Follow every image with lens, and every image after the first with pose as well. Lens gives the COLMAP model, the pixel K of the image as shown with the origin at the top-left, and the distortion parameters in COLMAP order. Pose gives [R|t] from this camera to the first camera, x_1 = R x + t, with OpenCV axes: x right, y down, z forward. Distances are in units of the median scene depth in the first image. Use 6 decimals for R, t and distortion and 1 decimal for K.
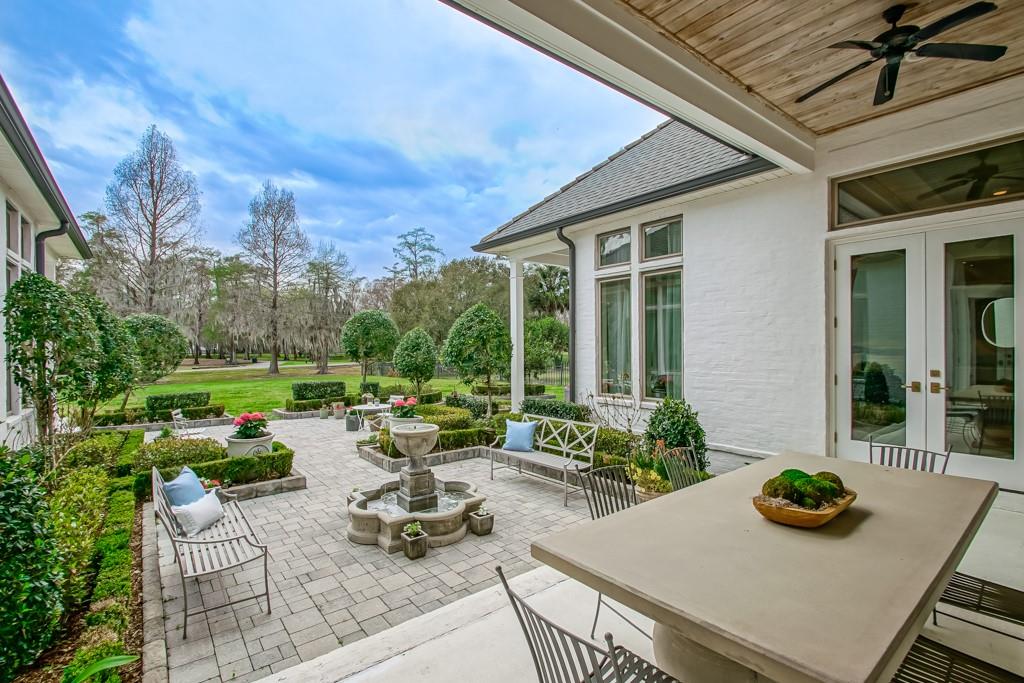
lens RADIAL K [[456.0, 0, 516.9], [0, 456.0, 344.8], [0, 0, 1]] dist [-0.001738, -0.007176]
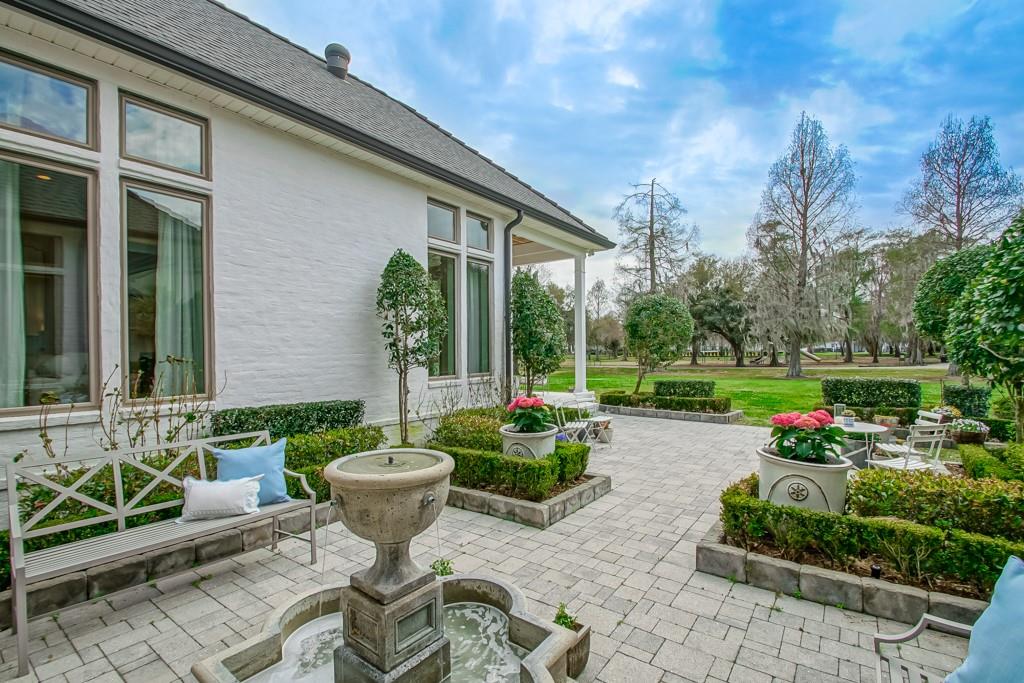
lens RADIAL K [[477.2, 0, 512.7], [0, 477.2, 357.2], [0, 0, 1]] dist [-0.005295, -0.001277]
pose [[0.257299, 0.016461, -0.966192, 0.019577], [0.009140, 0.999769, 0.019467, 0.010444], [0.966289, -0.013840, 0.257089, 0.114497]]
